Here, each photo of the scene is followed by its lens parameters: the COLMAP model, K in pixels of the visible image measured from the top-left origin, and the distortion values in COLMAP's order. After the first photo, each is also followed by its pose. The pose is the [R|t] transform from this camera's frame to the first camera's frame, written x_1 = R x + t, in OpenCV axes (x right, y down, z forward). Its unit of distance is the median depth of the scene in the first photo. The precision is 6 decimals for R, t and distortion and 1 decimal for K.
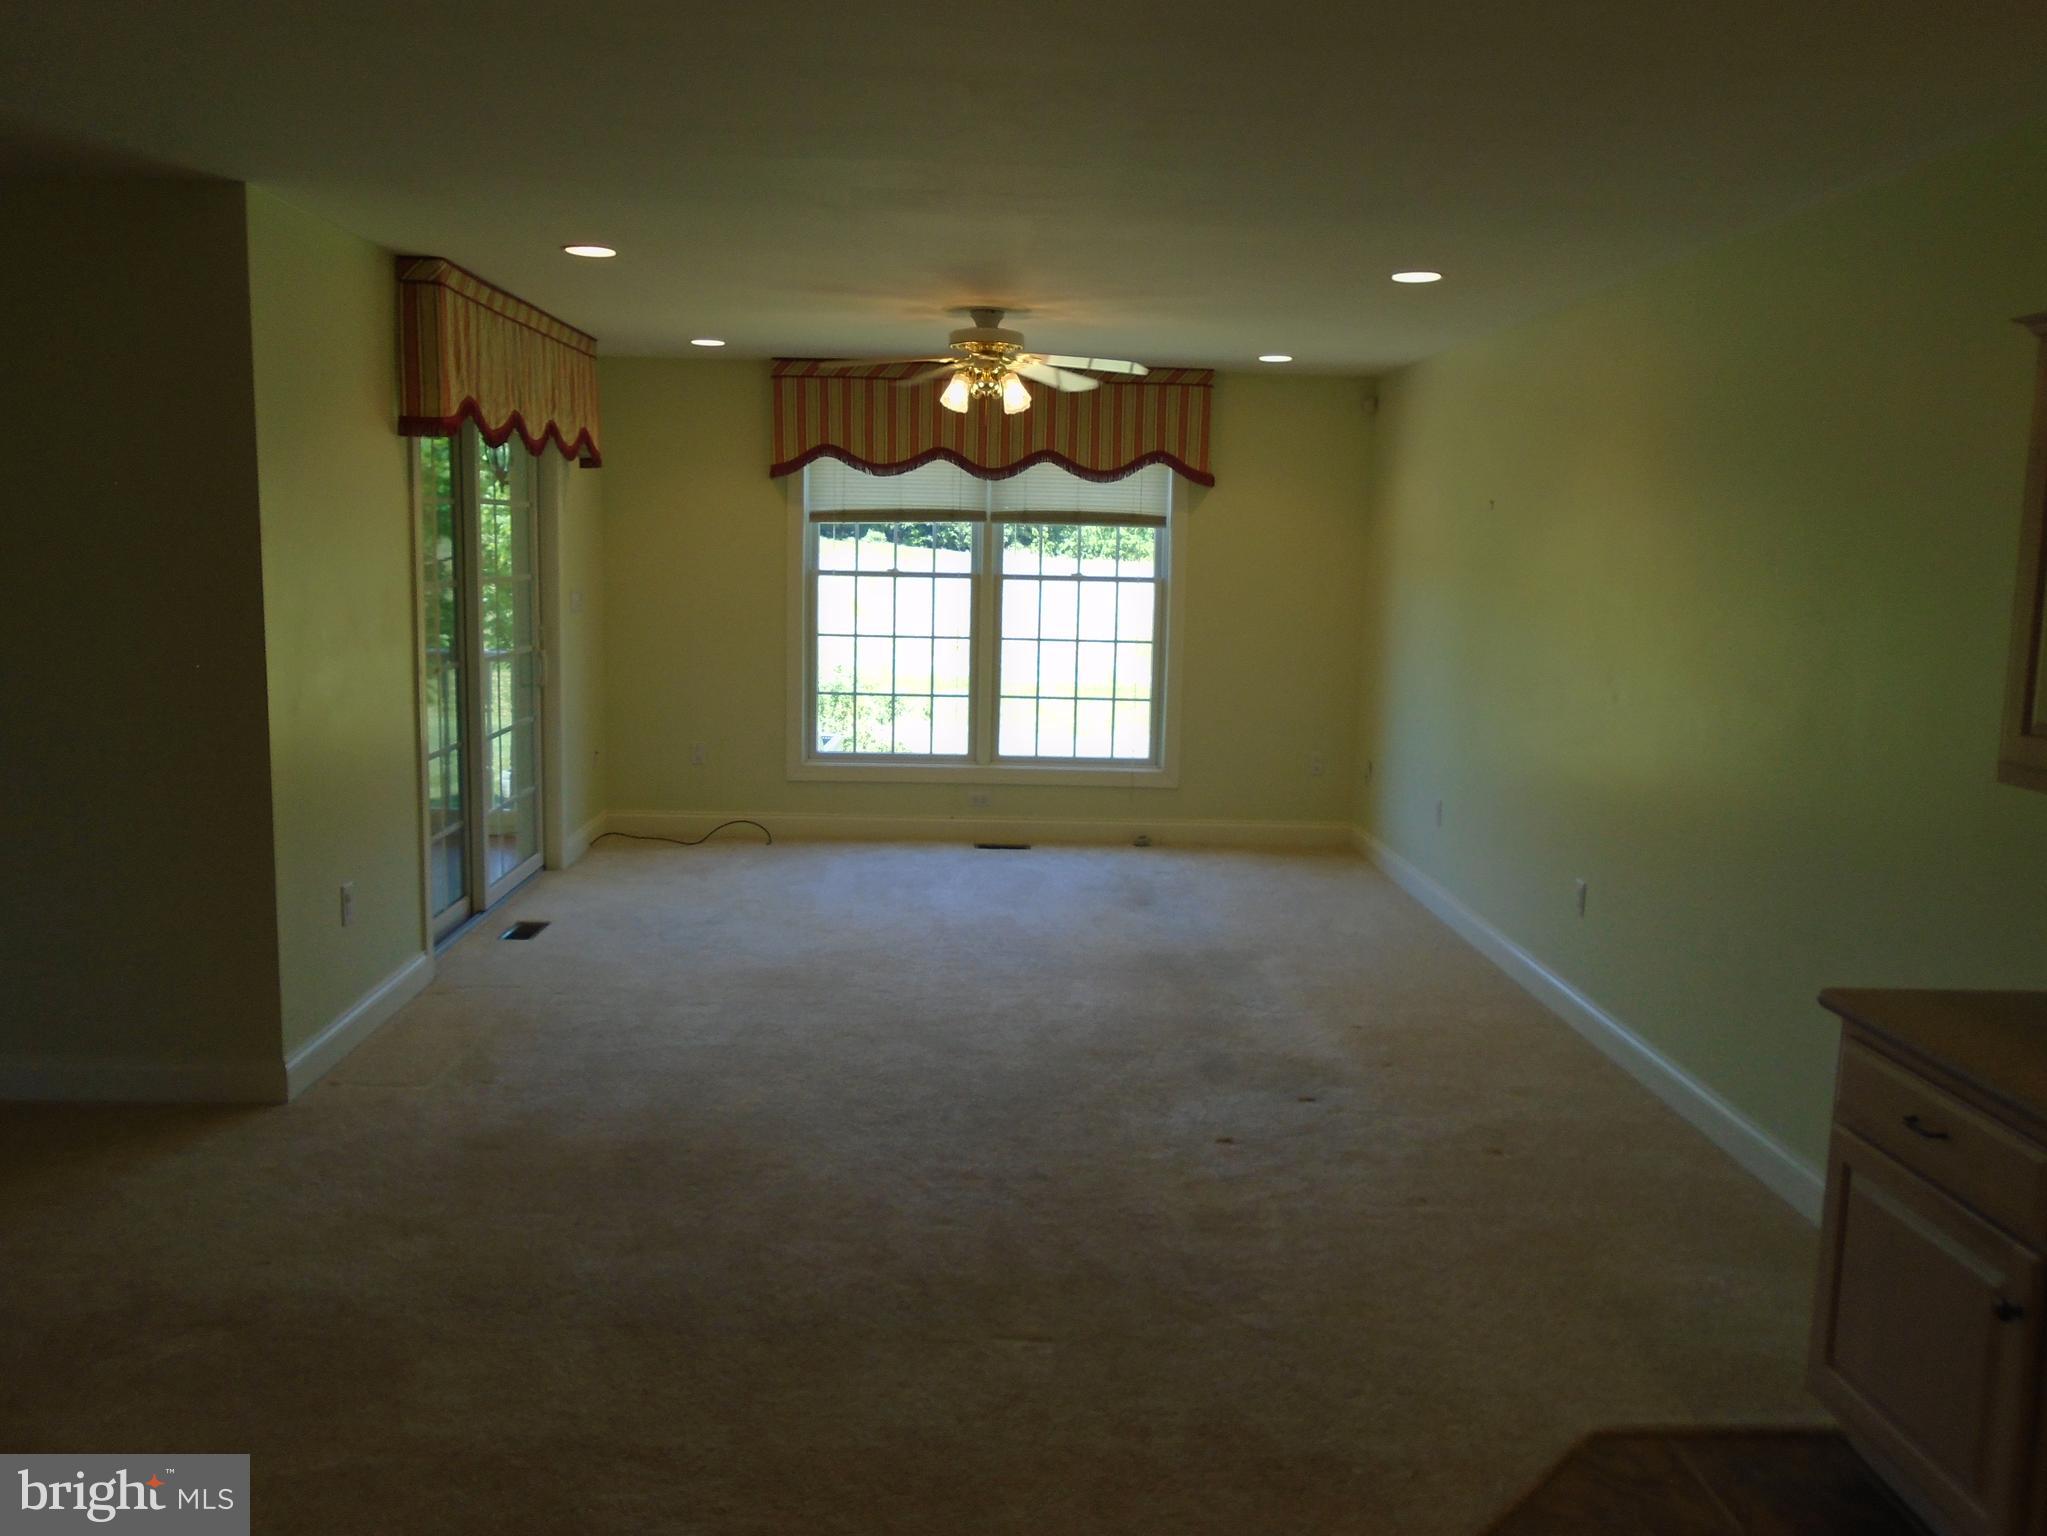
lens RADIAL K [[1580.4, 0, 1025.2], [0, 1580.4, 769.0], [0, 0, 1]] dist [-0.012024, -0.001123]
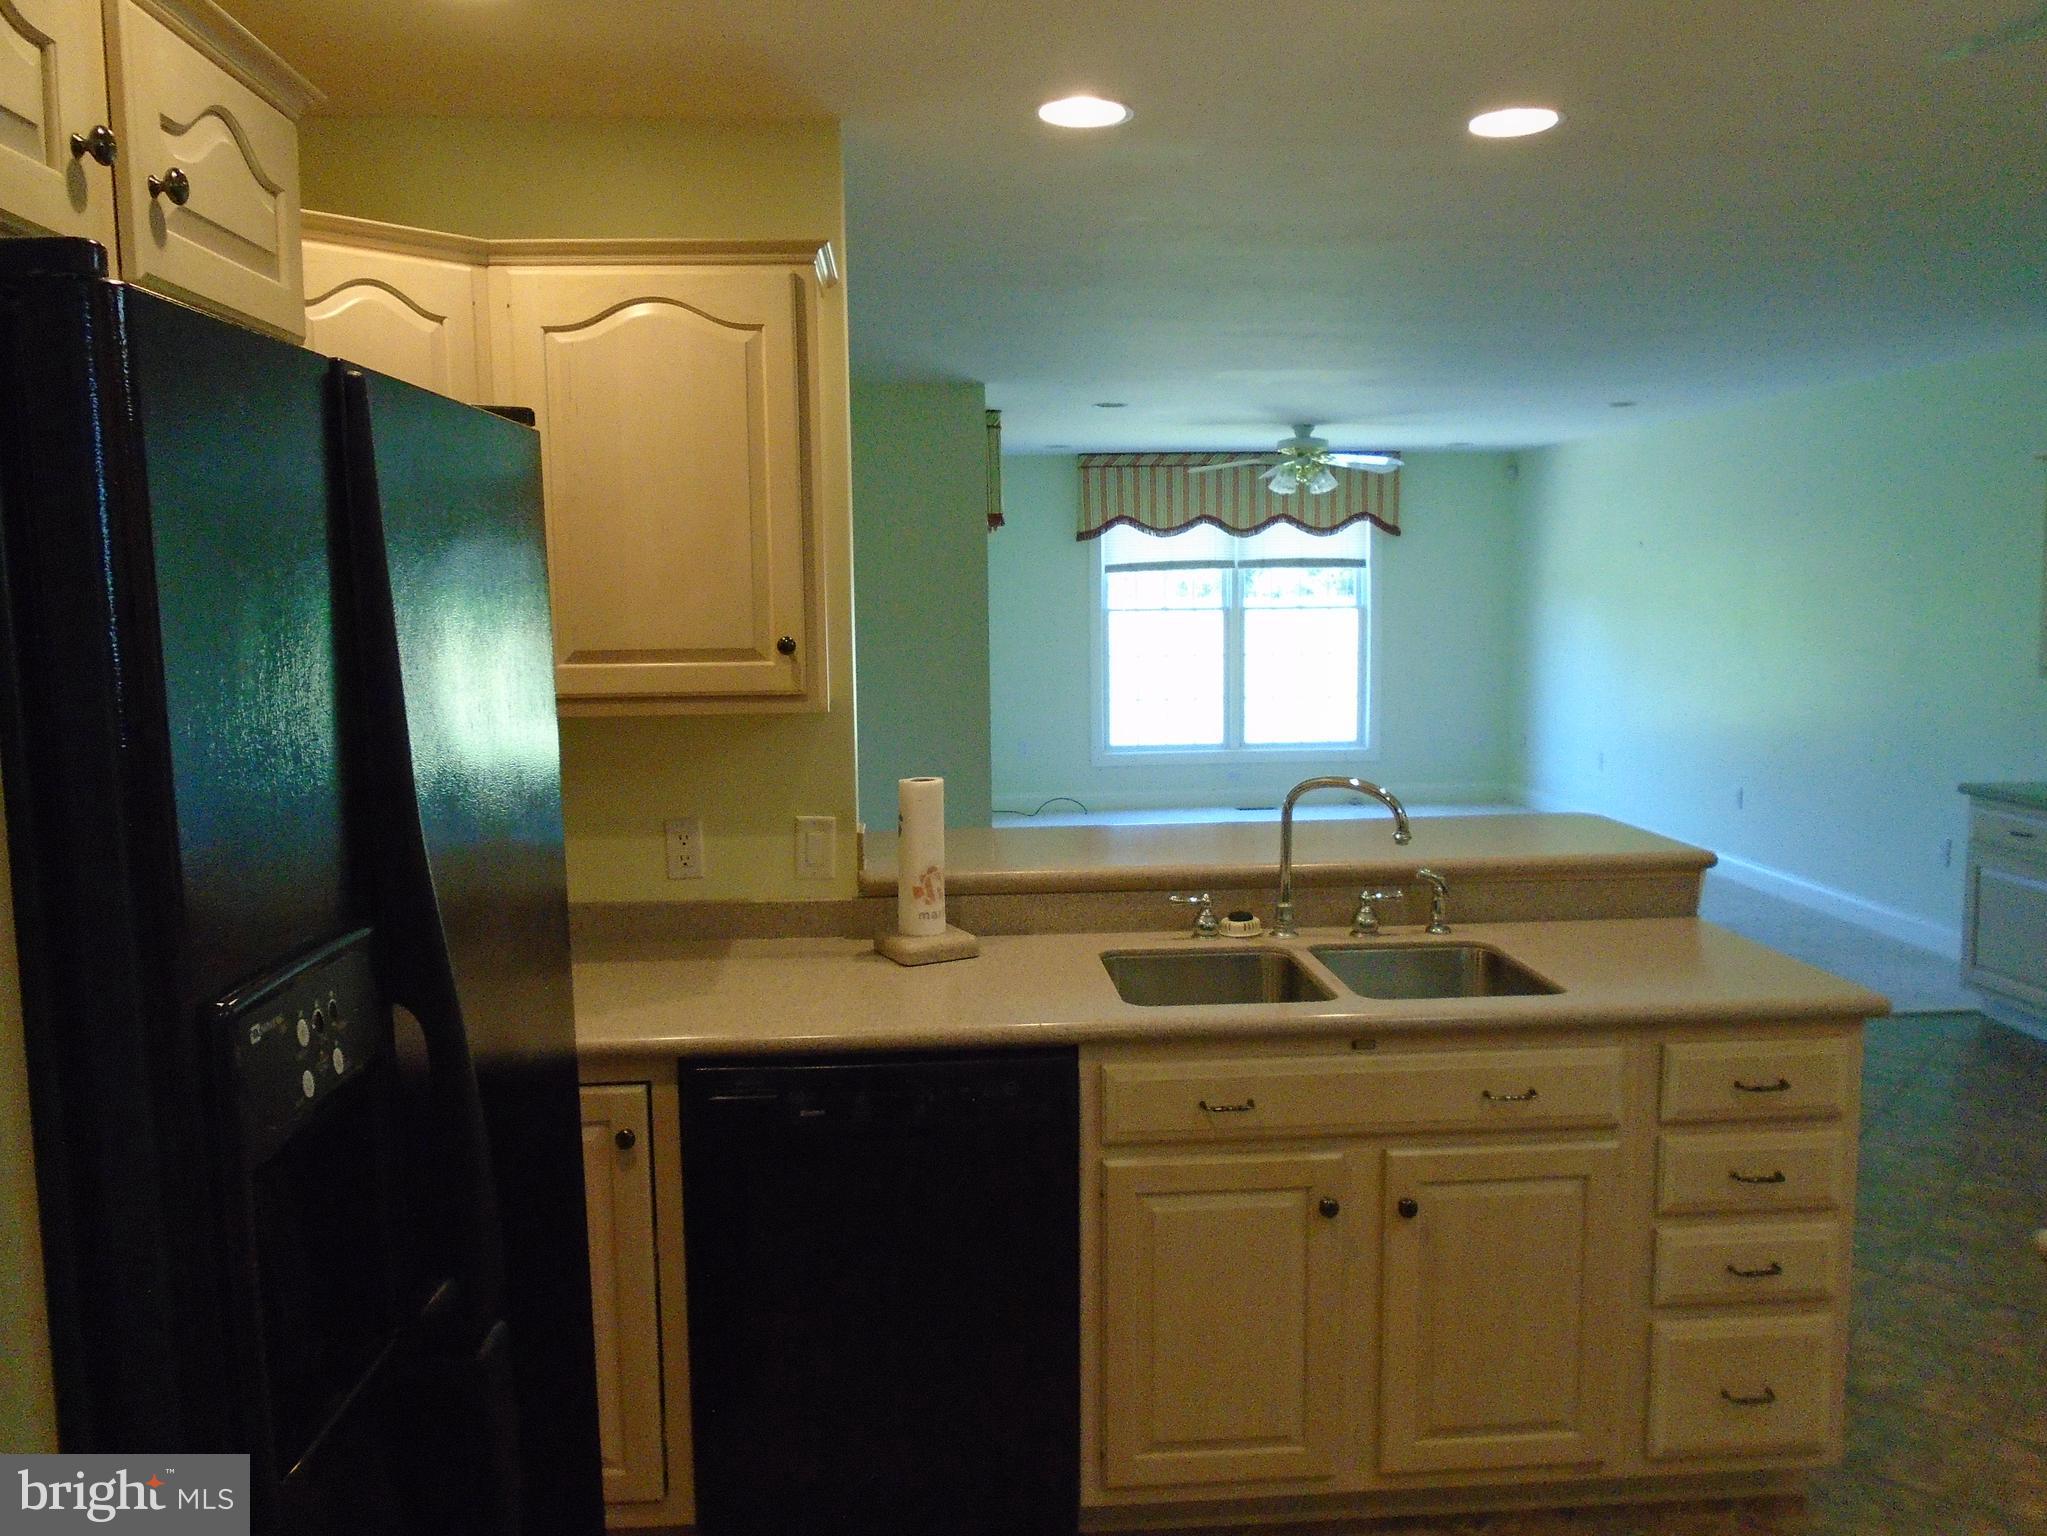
lens RADIAL K [[1580.4, 0, 1020.6], [0, 1580.4, 755.6], [0, 0, 1]] dist [-0.012024, -0.001123]
pose [[0.997359, -0.043513, 0.058144, -0.299964], [0.046295, 0.997803, -0.047400, 0.060420], [-0.055953, 0.049967, 0.997182, -0.337588]]
